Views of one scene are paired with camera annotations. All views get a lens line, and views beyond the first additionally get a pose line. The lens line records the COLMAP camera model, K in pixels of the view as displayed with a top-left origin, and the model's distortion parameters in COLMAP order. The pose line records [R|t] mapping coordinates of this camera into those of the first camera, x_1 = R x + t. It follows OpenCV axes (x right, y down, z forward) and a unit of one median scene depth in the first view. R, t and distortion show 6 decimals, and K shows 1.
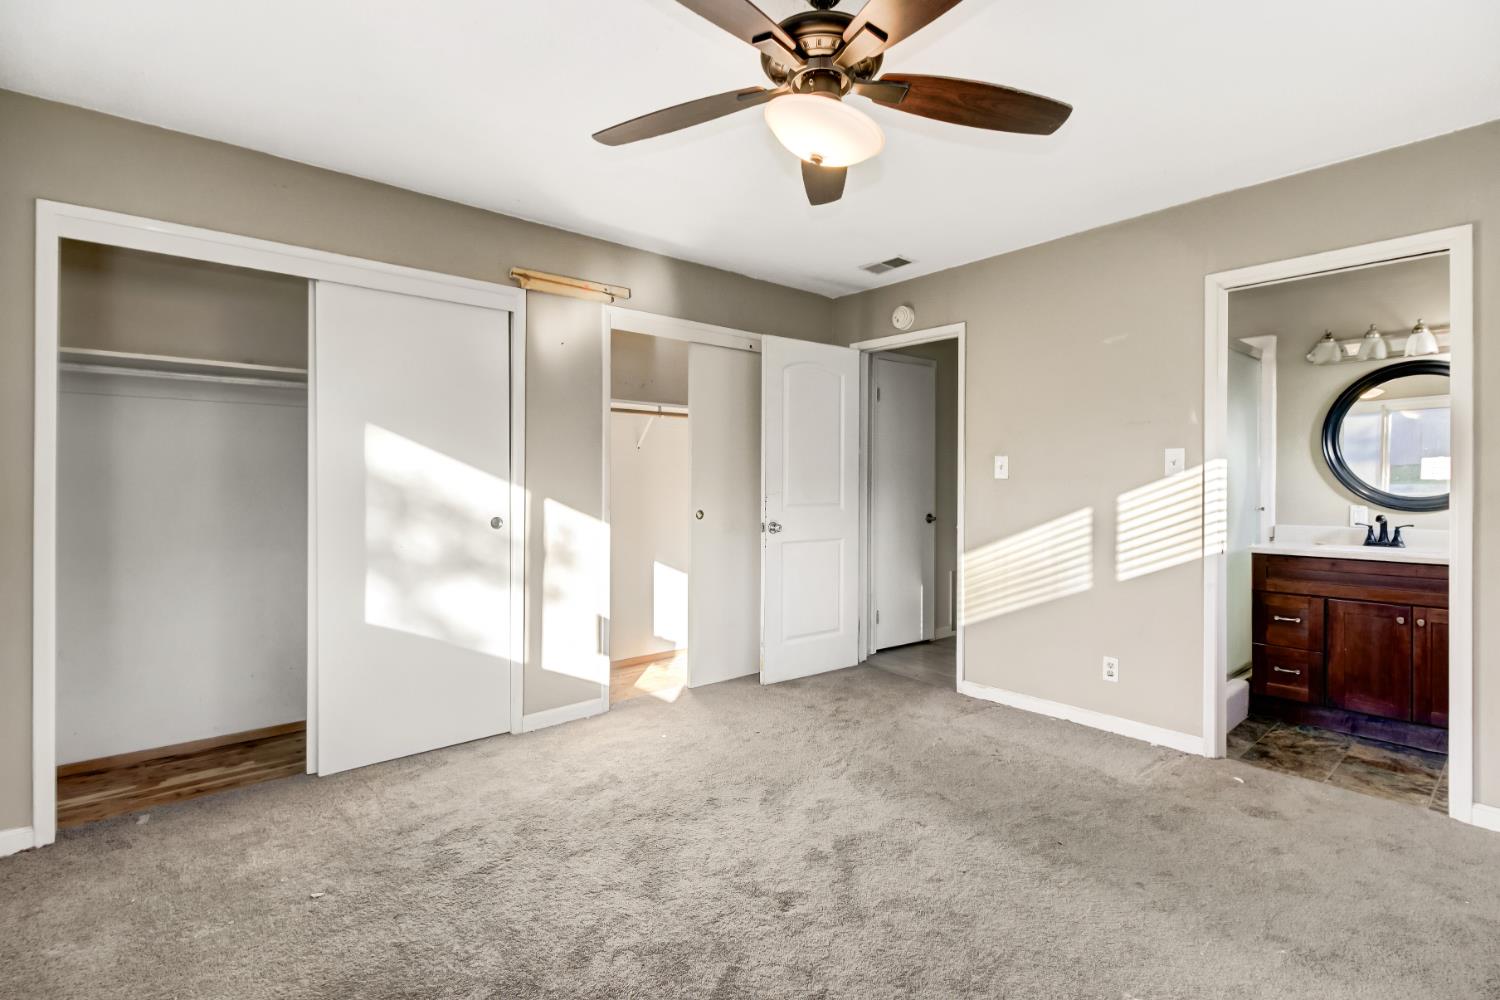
lens RADIAL K [[703.2, 0, 761.5], [0, 703.2, 465.9], [0, 0, 1]] dist [0.026595, -0.013597]
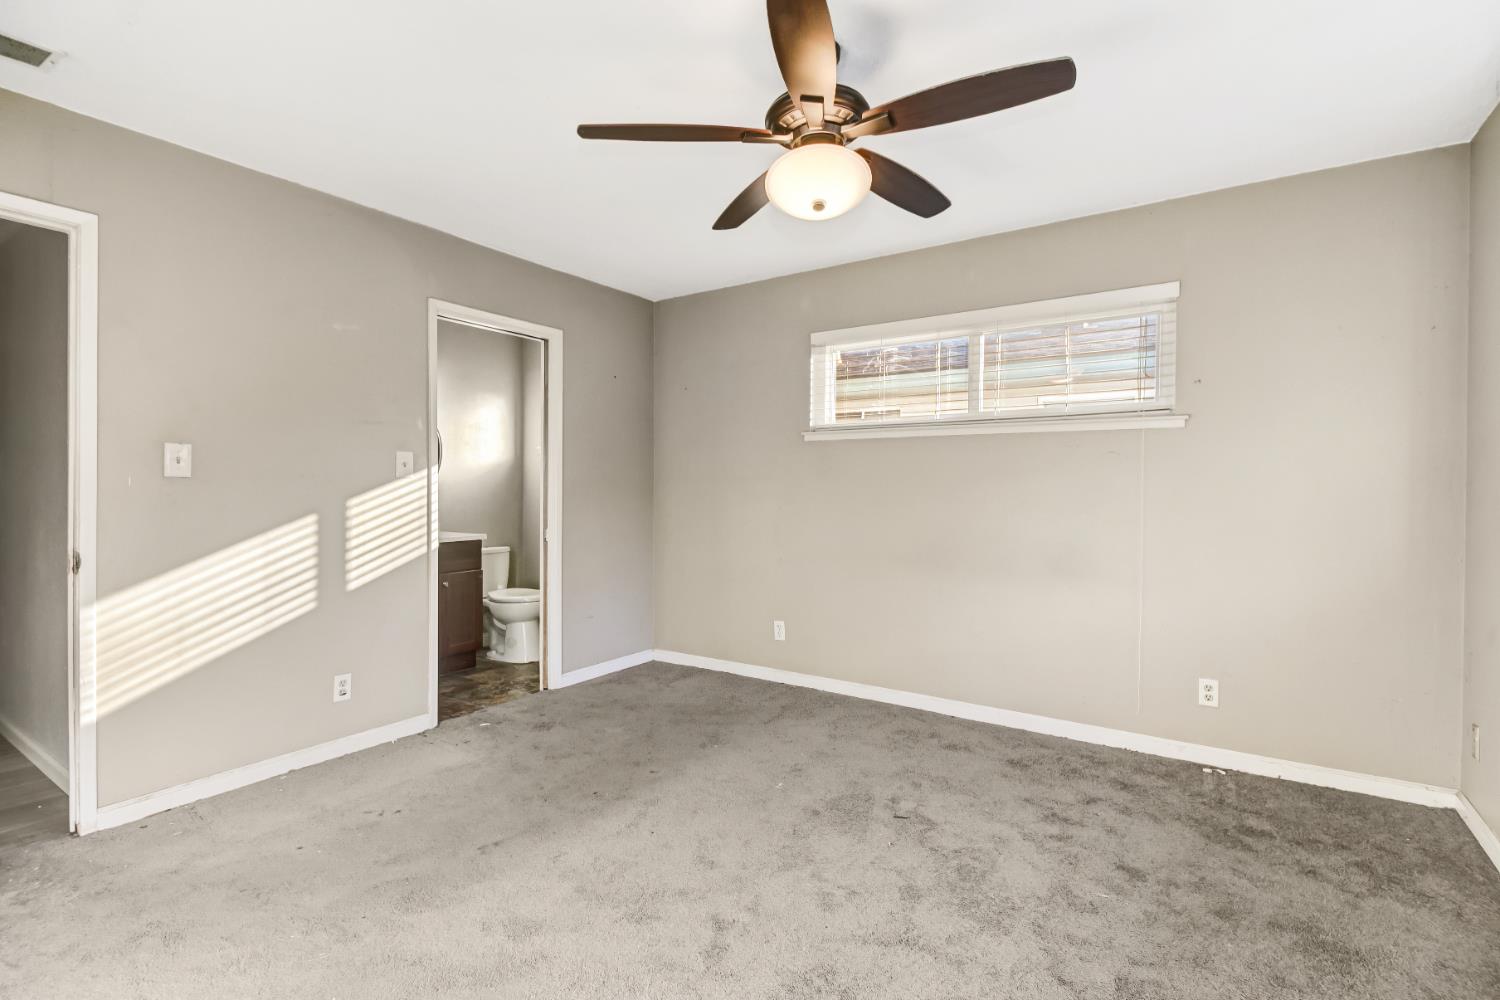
lens RADIAL K [[677.4, 0, 760.5], [0, 677.4, 520.4], [0, 0, 1]] dist [0.000579, -0.000161]
pose [[-0.264867, -0.045463, 0.963213, -0.493754], [-0.027461, 0.998838, 0.039593, 0.020792], [-0.963894, -0.015964, -0.265808, 0.725810]]
